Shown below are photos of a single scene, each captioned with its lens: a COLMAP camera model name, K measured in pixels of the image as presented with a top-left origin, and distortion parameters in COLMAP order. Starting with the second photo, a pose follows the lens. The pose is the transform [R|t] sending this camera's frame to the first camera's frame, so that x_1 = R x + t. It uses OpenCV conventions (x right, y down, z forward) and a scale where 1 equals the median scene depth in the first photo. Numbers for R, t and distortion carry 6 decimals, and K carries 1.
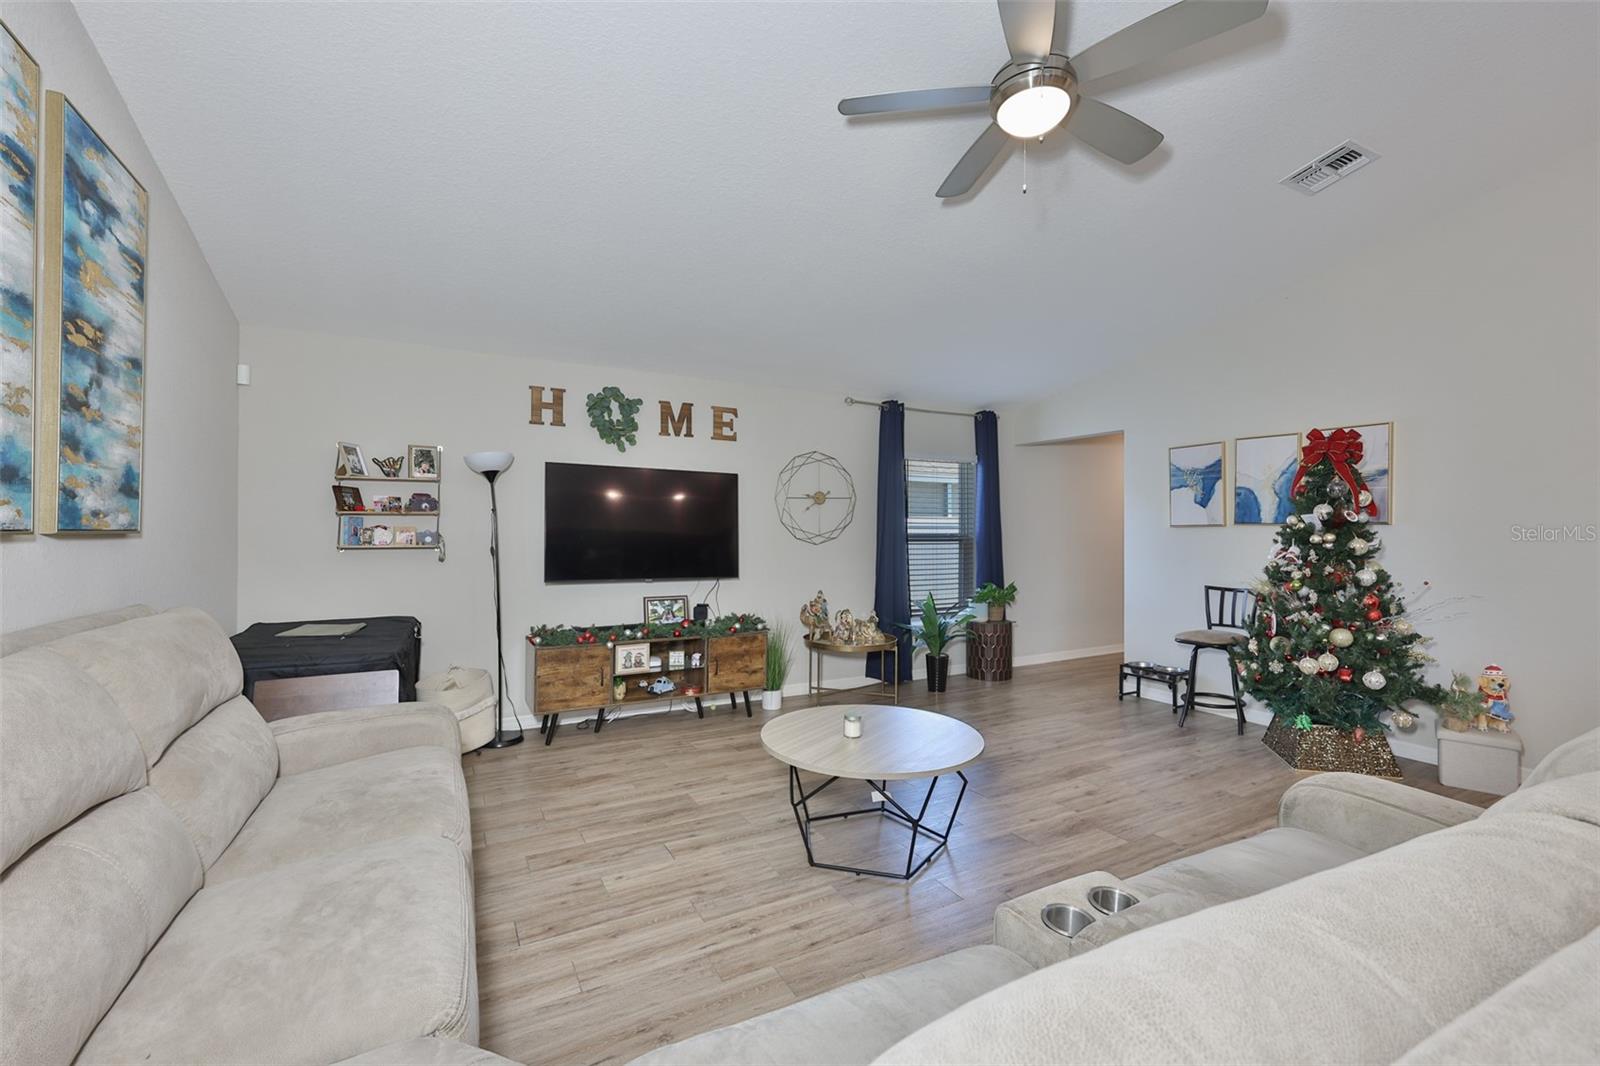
lens RADIAL K [[673.1, 0, 804.6], [0, 673.1, 529.9], [0, 0, 1]] dist [-0.002951, 0.000121]
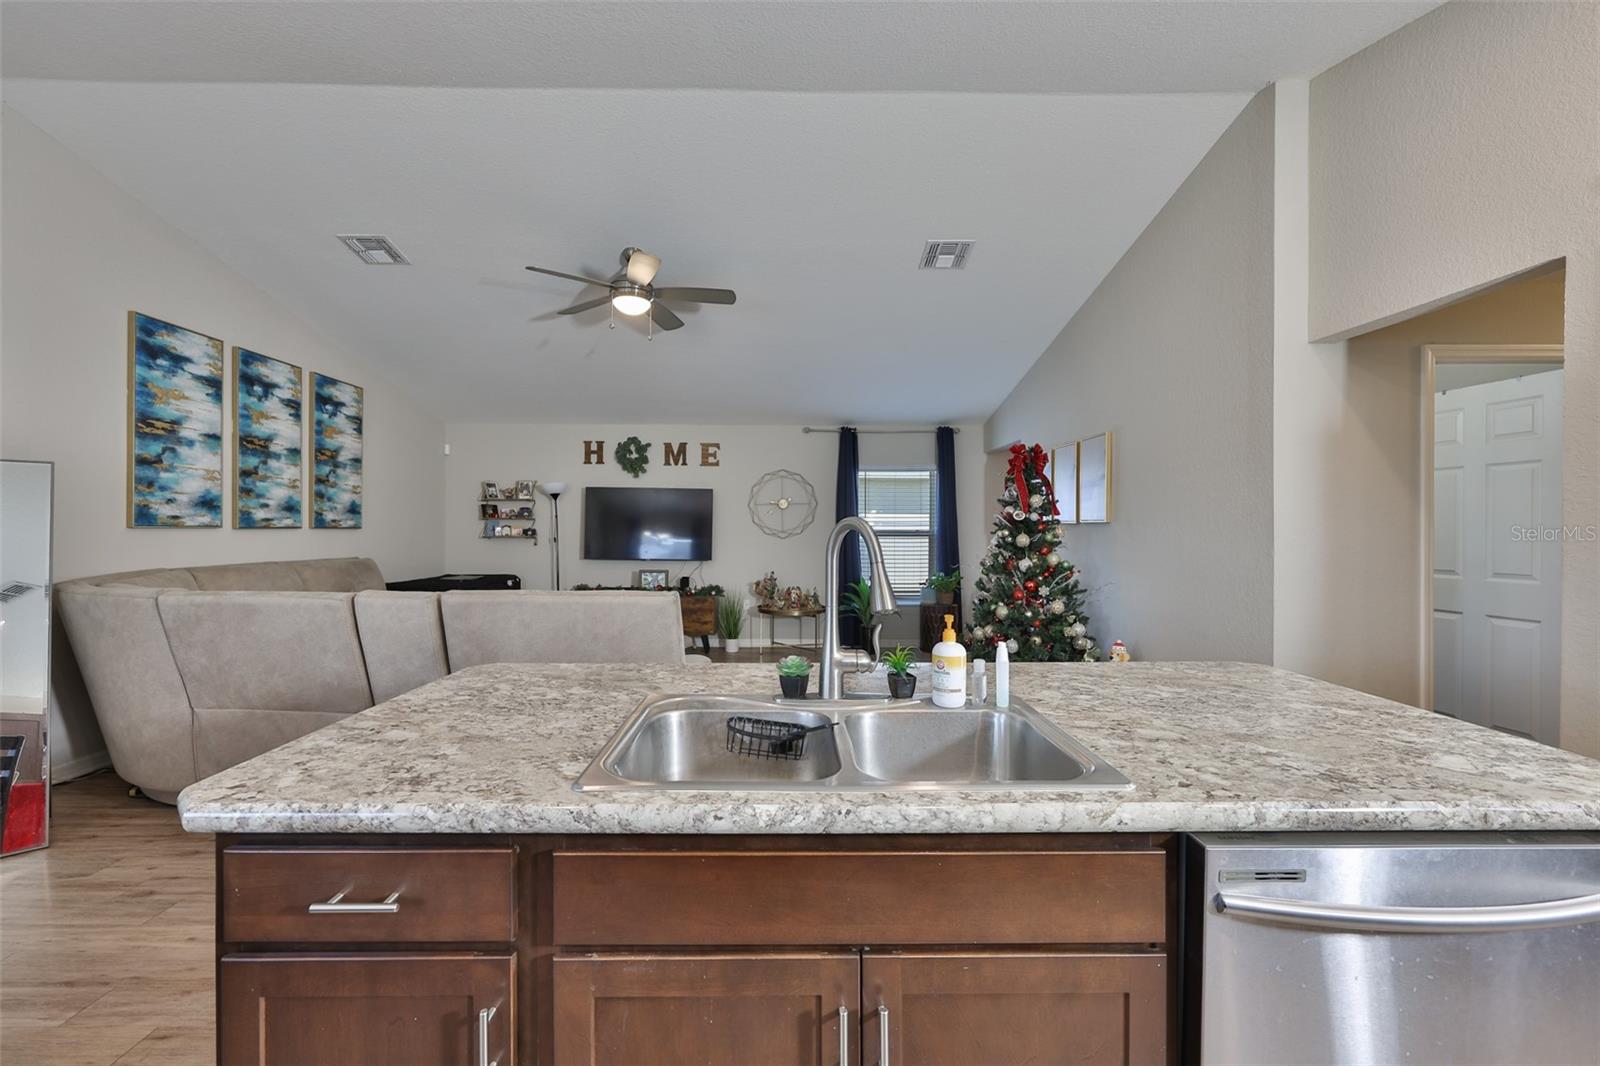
lens RADIAL K [[673.1, 0, 797.0], [0, 673.1, 532.3], [0, 0, 1]] dist [-0.002951, 0.000121]
pose [[0.889128, 0.002203, -0.457652, 0.849961], [0.000238, 0.999986, 0.005276, 0.003283], [0.457658, -0.004800, 0.889116, -0.249469]]
